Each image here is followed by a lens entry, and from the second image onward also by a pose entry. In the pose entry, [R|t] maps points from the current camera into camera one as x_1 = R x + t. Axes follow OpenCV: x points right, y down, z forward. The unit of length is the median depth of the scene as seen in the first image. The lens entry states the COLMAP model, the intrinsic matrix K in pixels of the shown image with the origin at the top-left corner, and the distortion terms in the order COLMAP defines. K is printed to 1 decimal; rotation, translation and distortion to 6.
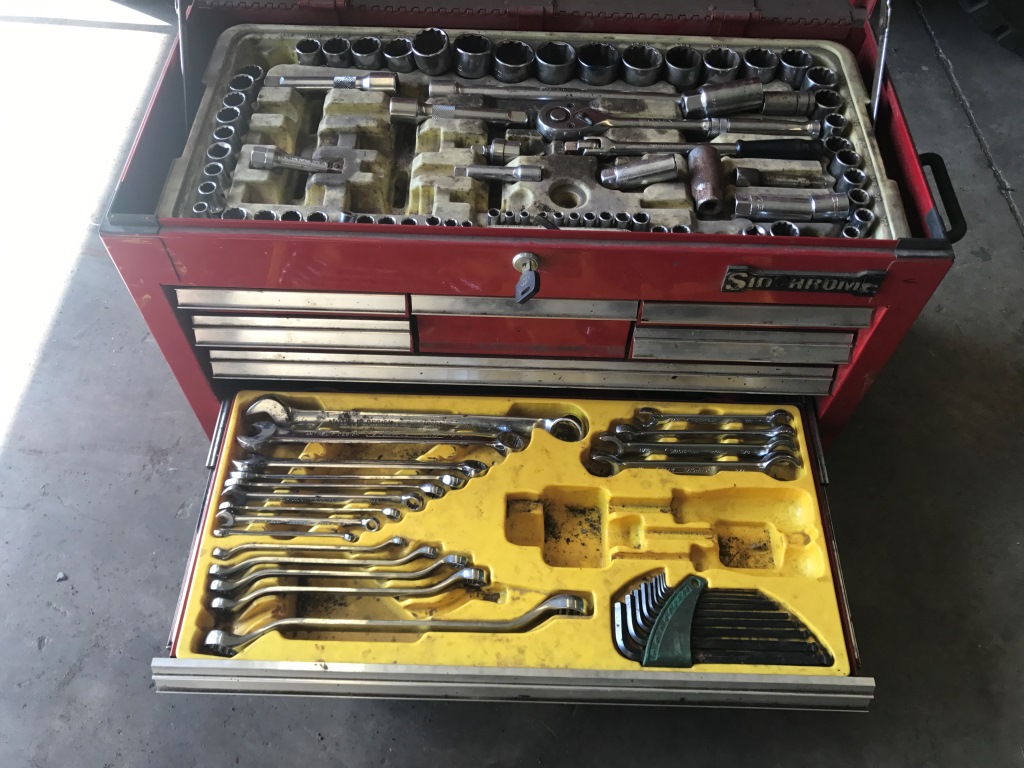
lens RADIAL K [[890.5, 0, 511.3], [0, 890.5, 382.4], [0, 0, 1]] dist [0.034021, -0.045293]
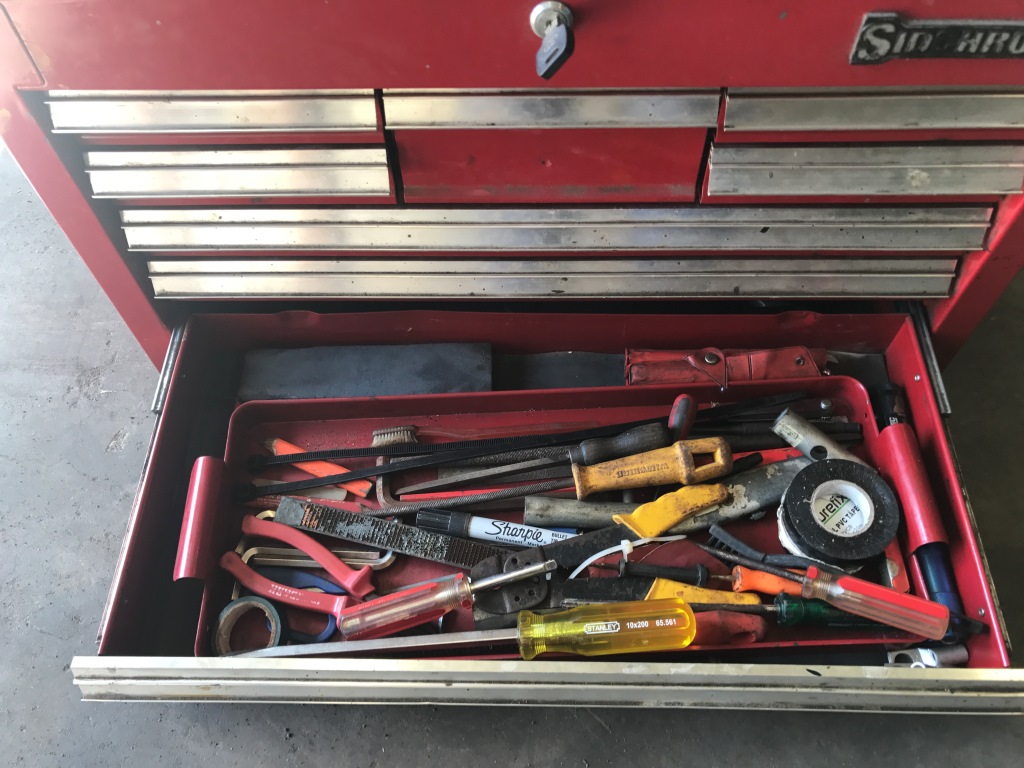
lens RADIAL K [[890.5, 0, 510.5], [0, 890.5, 385.5], [0, 0, 1]] dist [0.034021, -0.045293]
pose [[0.999054, -0.025622, -0.035128, 0.002608], [0.026747, 0.999133, 0.031915, 0.093038], [0.034280, -0.032825, 0.998873, 0.284075]]
